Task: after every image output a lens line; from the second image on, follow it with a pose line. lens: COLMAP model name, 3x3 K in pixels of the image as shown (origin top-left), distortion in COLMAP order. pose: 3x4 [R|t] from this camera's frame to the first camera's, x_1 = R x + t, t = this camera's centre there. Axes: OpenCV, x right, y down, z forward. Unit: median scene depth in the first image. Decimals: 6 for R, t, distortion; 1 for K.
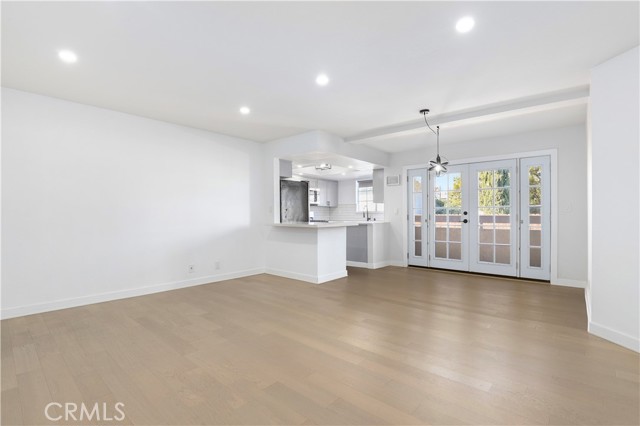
lens RADIAL K [[301.0, 0, 320.0], [0, 301.0, 213.0], [0, 0, 1]] dist [-0.000614, 0.000018]
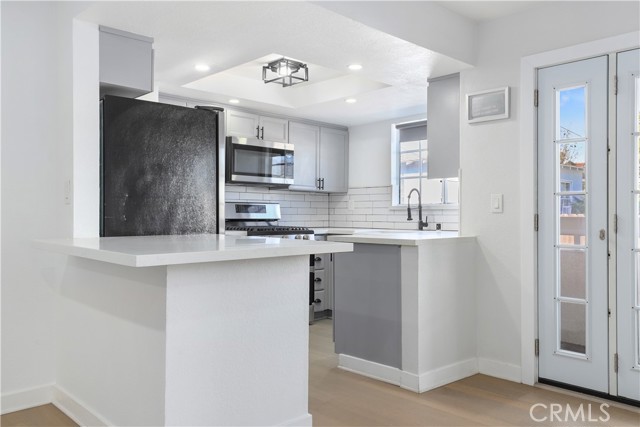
lens RADIAL K [[526.4, 0, 320.0], [0, 526.4, 213.5], [0, 0, 1]] dist [0.053592, -0.000016]
pose [[0.995974, 0.006797, -0.089382, 0.119901], [-0.006191, 0.999956, 0.007065, 0.002430], [0.089426, -0.006483, 0.995972, 0.439725]]
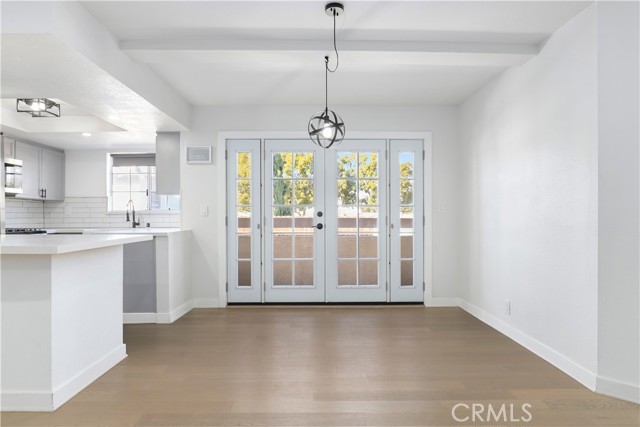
lens RADIAL K [[370.3, 0, 320.0], [0, 370.3, 213.5], [0, 0, 1]] dist [0.000227, 0.000234]
pose [[0.745065, 0.004259, 0.666978, -0.050290], [-0.002542, 0.999990, -0.003546, 0.002132], [-0.666986, 0.000947, 0.745069, 0.350556]]
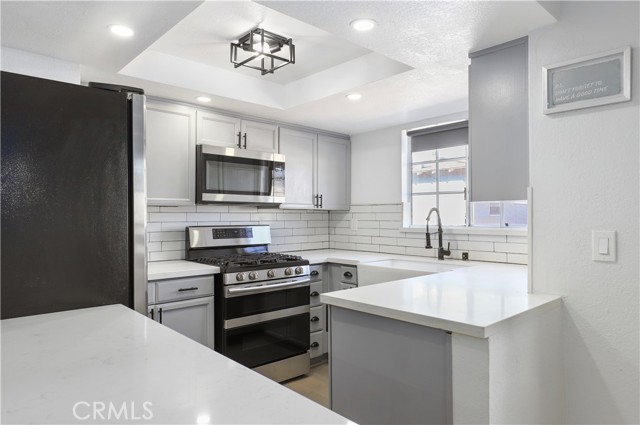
lens RADIAL K [[407.8, 0, 320.0], [0, 407.8, 212.5], [0, 0, 1]] dist [-0.002248, -0.000868]
pose [[0.994350, 0.001011, -0.106147, 0.105355], [-0.000586, 0.999992, 0.004028, -0.028327], [0.106150, -0.003943, 0.994342, 0.750689]]
